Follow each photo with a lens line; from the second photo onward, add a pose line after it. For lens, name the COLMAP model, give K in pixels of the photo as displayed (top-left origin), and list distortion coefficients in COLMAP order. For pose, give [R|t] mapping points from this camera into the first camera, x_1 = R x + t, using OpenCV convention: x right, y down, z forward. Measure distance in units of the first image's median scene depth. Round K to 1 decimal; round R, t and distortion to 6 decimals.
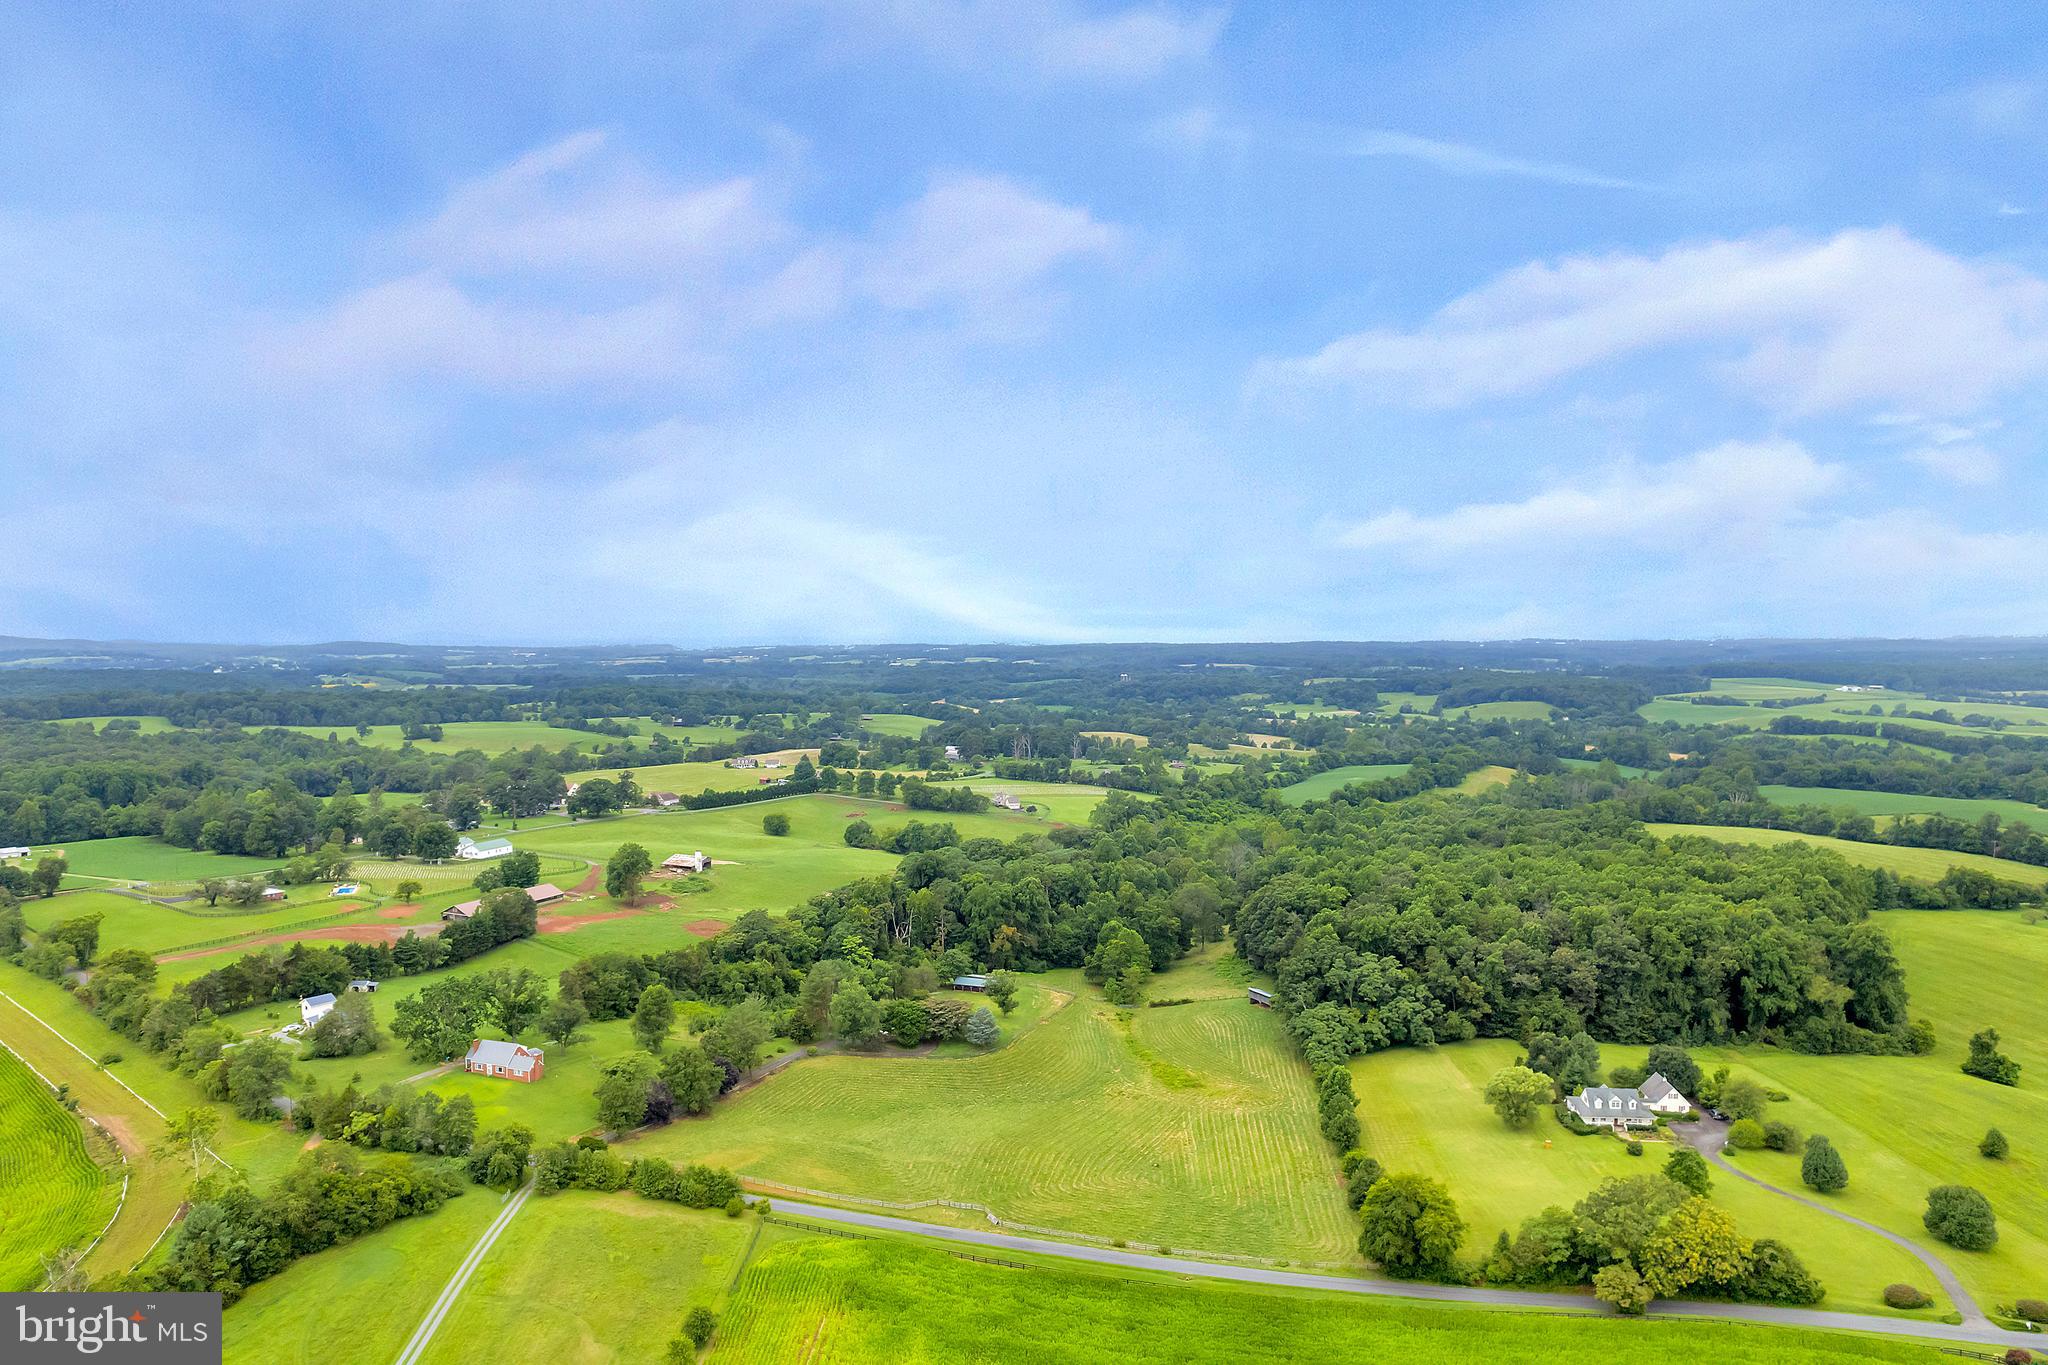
lens RADIAL K [[1301.9, 0, 1026.2], [0, 1301.9, 691.3], [0, 0, 1]] dist [-0.078931, 0.066838]
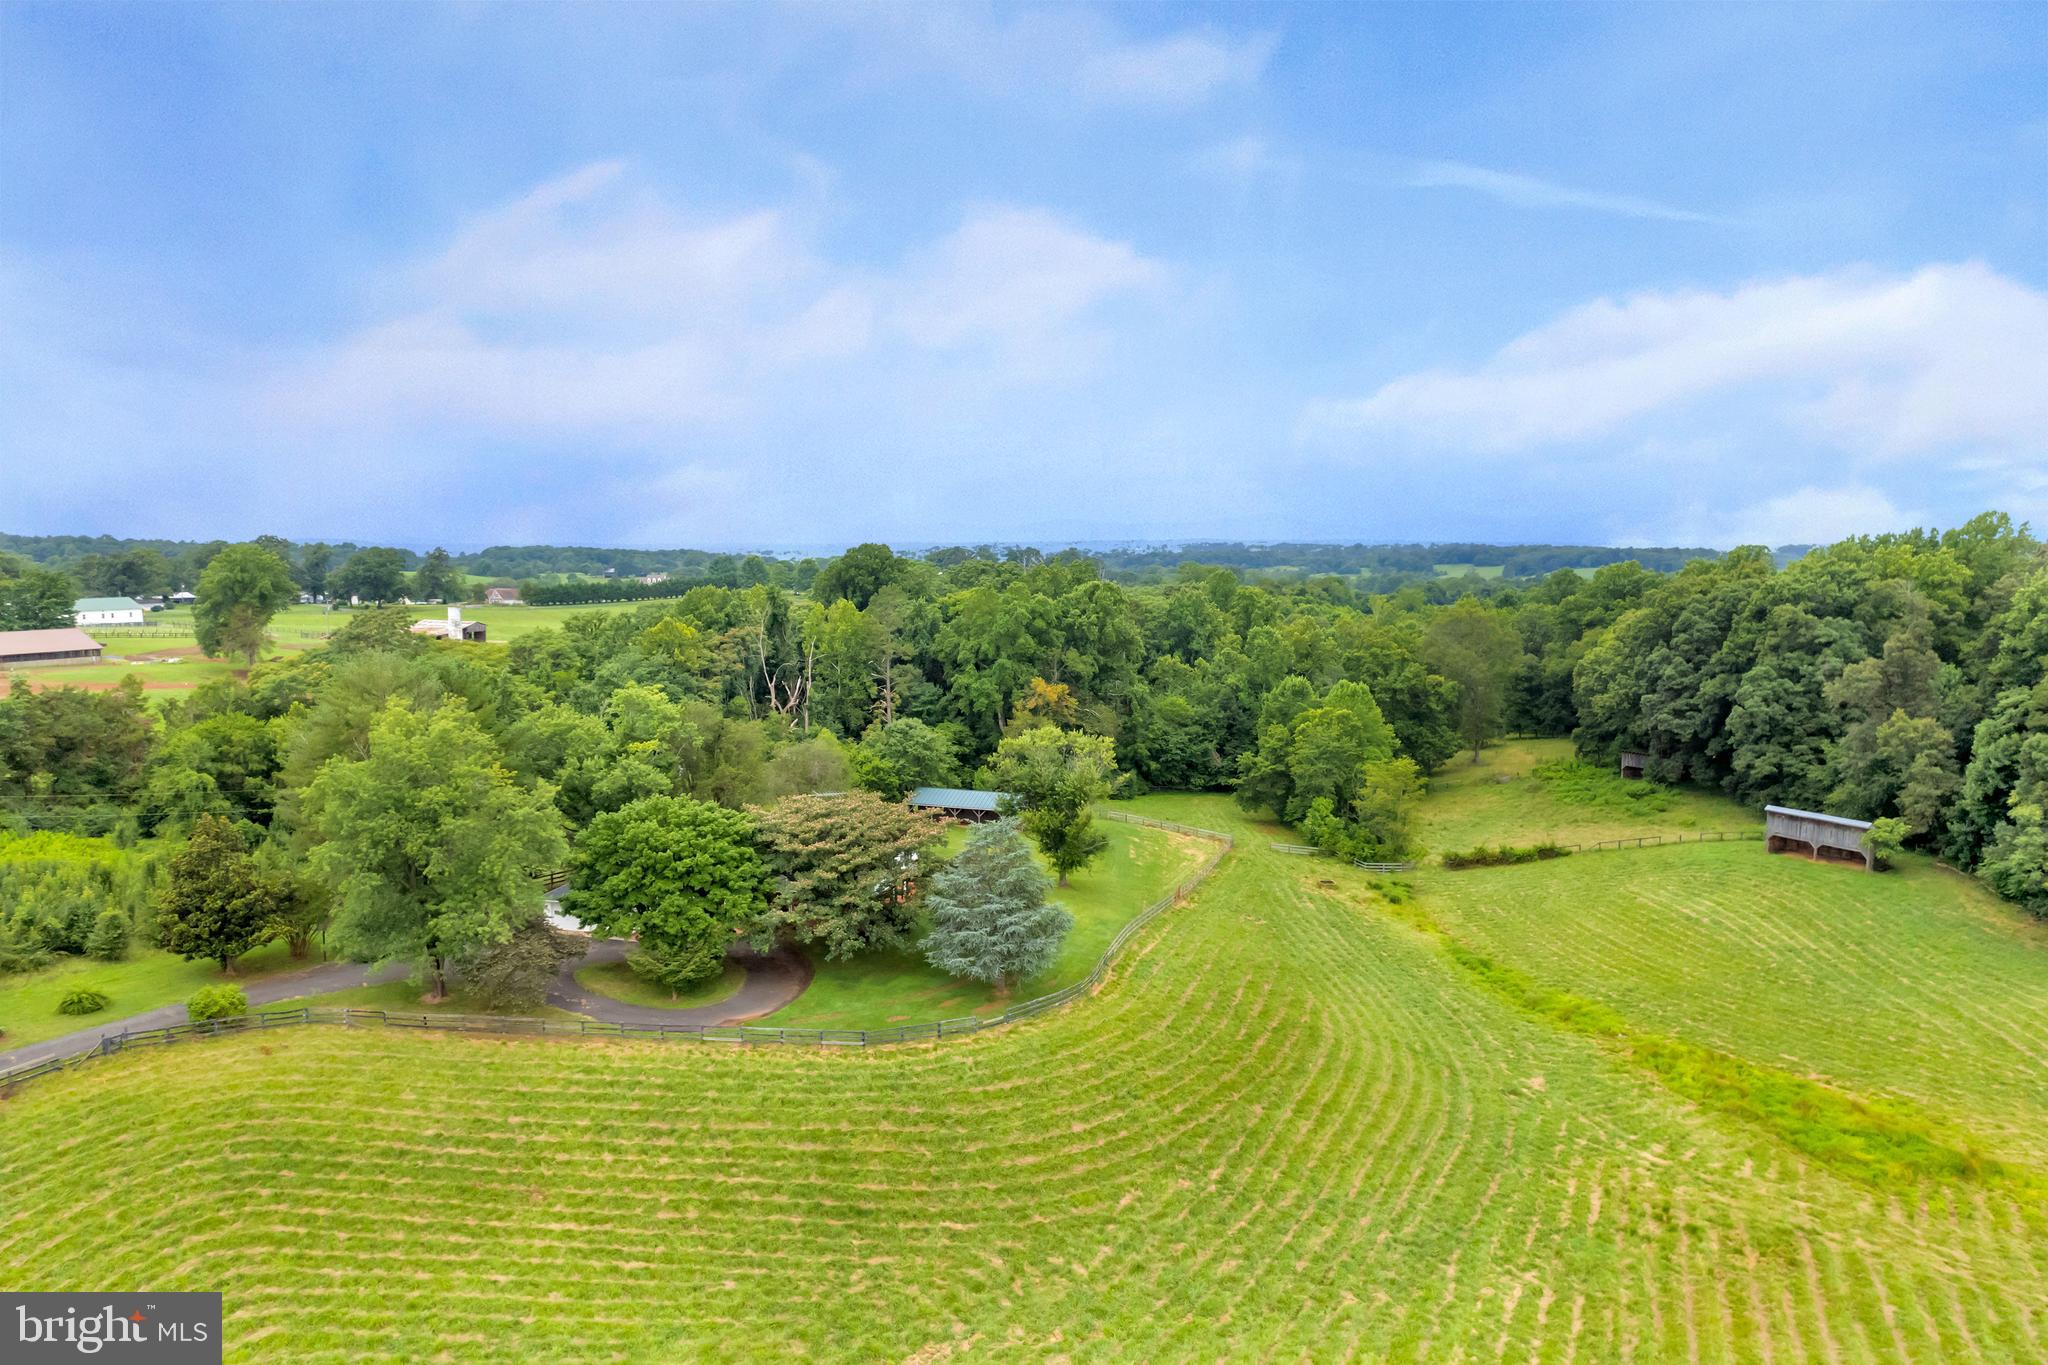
lens RADIAL K [[1330.0, 0, 1029.7], [0, 1330.0, 682.4], [0, 0, 1]] dist [-0.079351, 0.064504]
pose [[0.999974, 0.004198, 0.005818, -0.013316], [-0.004532, 0.998268, 0.058656, 0.095736], [-0.005561, -0.058681, 0.998261, 0.356830]]
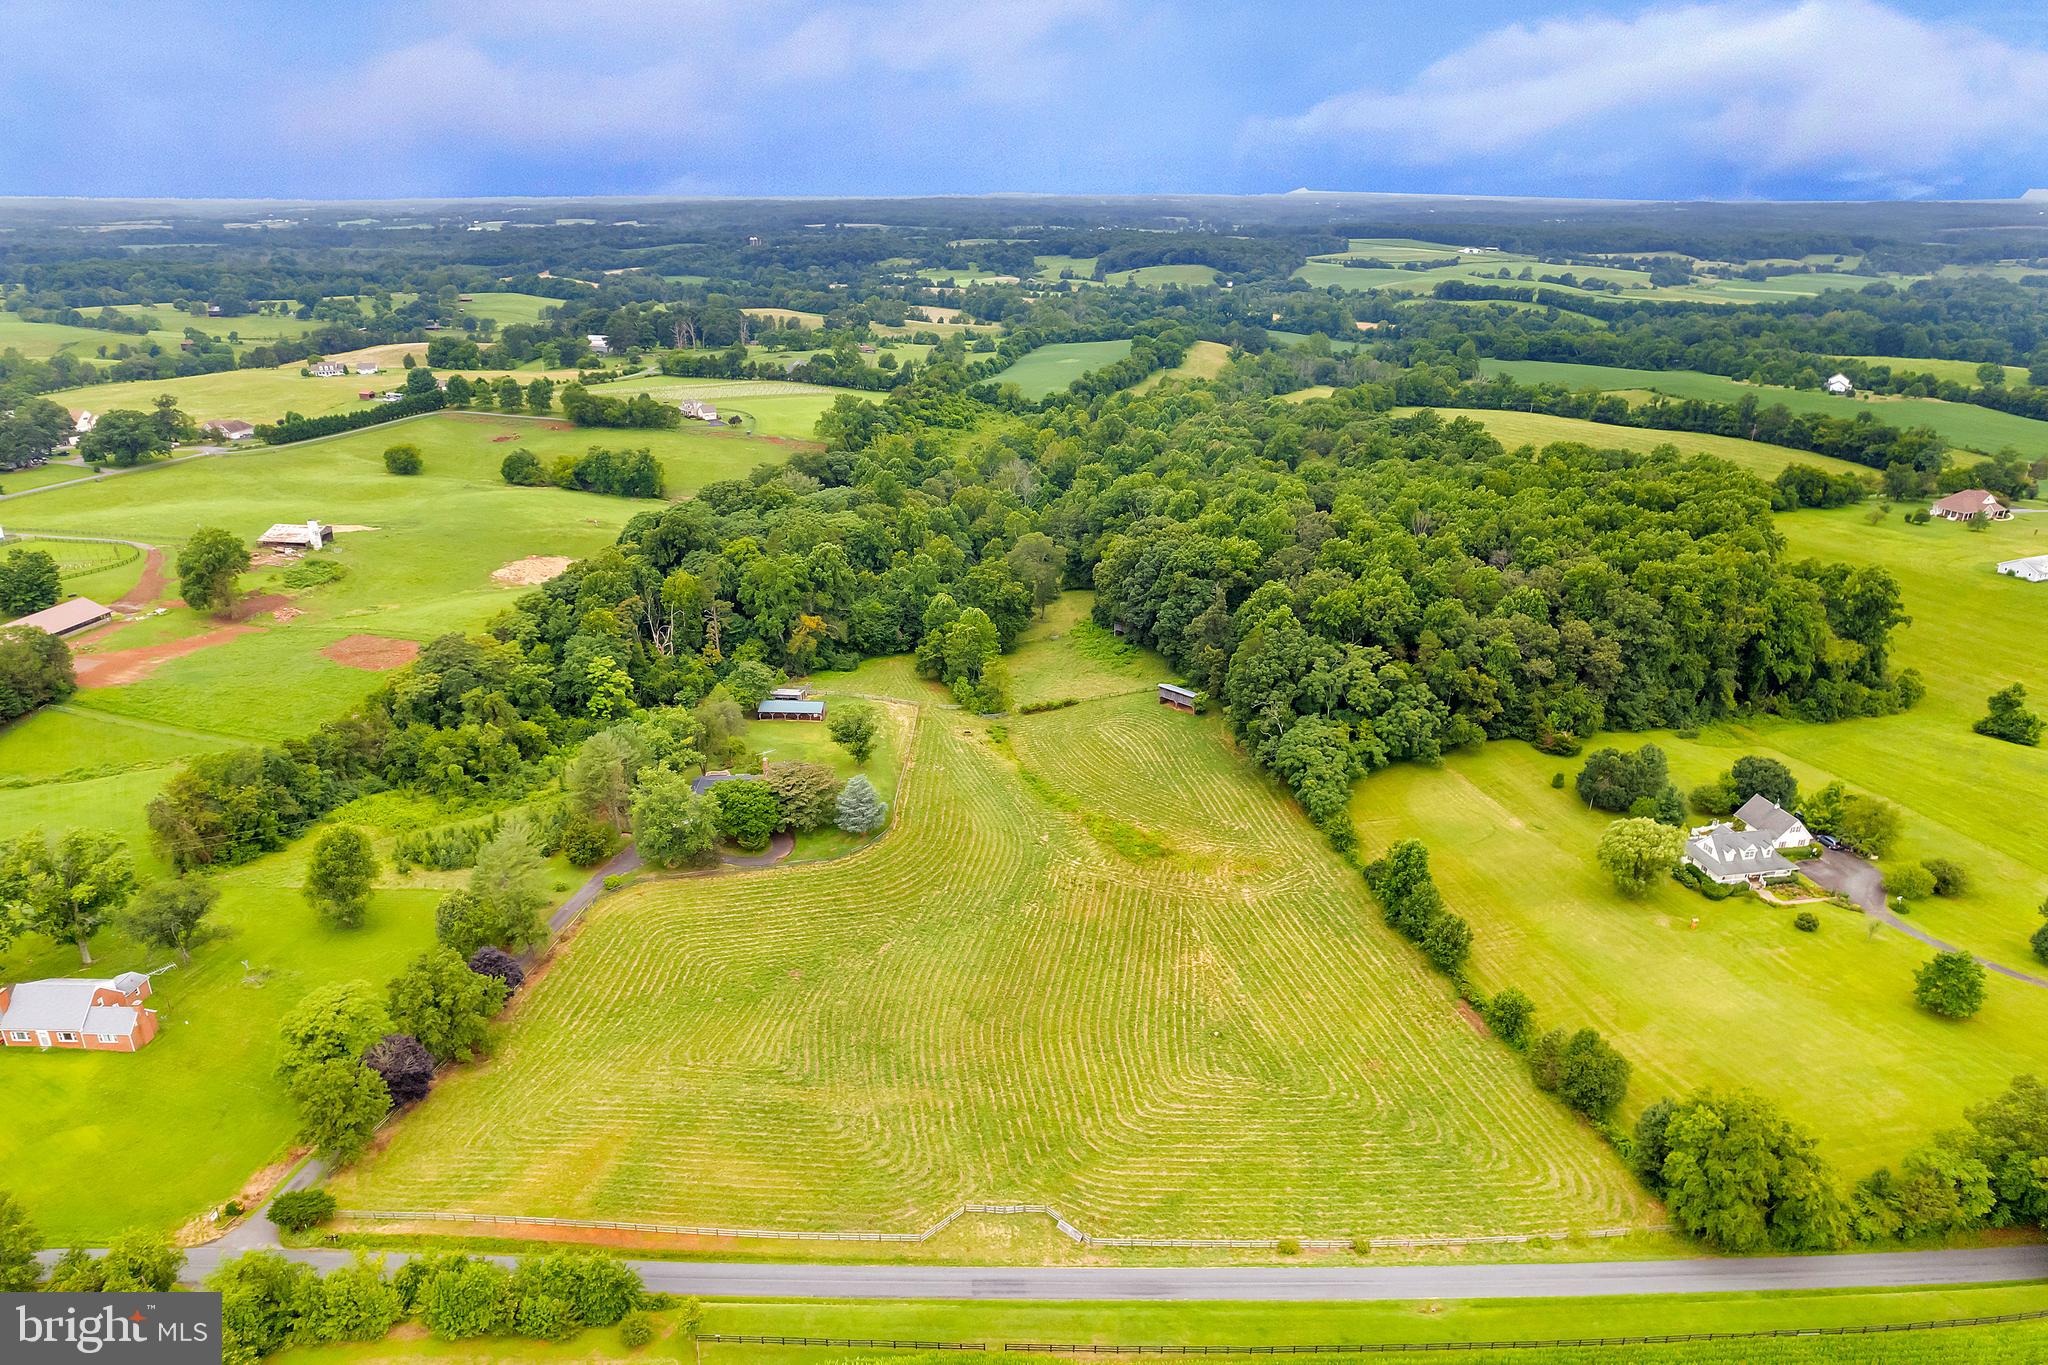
lens RADIAL K [[1301.9, 0, 1026.2], [0, 1301.9, 691.3], [0, 0, 1]] dist [-0.078931, 0.066838]
pose [[0.957487, -0.100066, 0.270565, -0.060422], [0.007632, 0.946369, 0.322997, -0.008653], [-0.288375, -0.307201, 0.906900, 0.175147]]
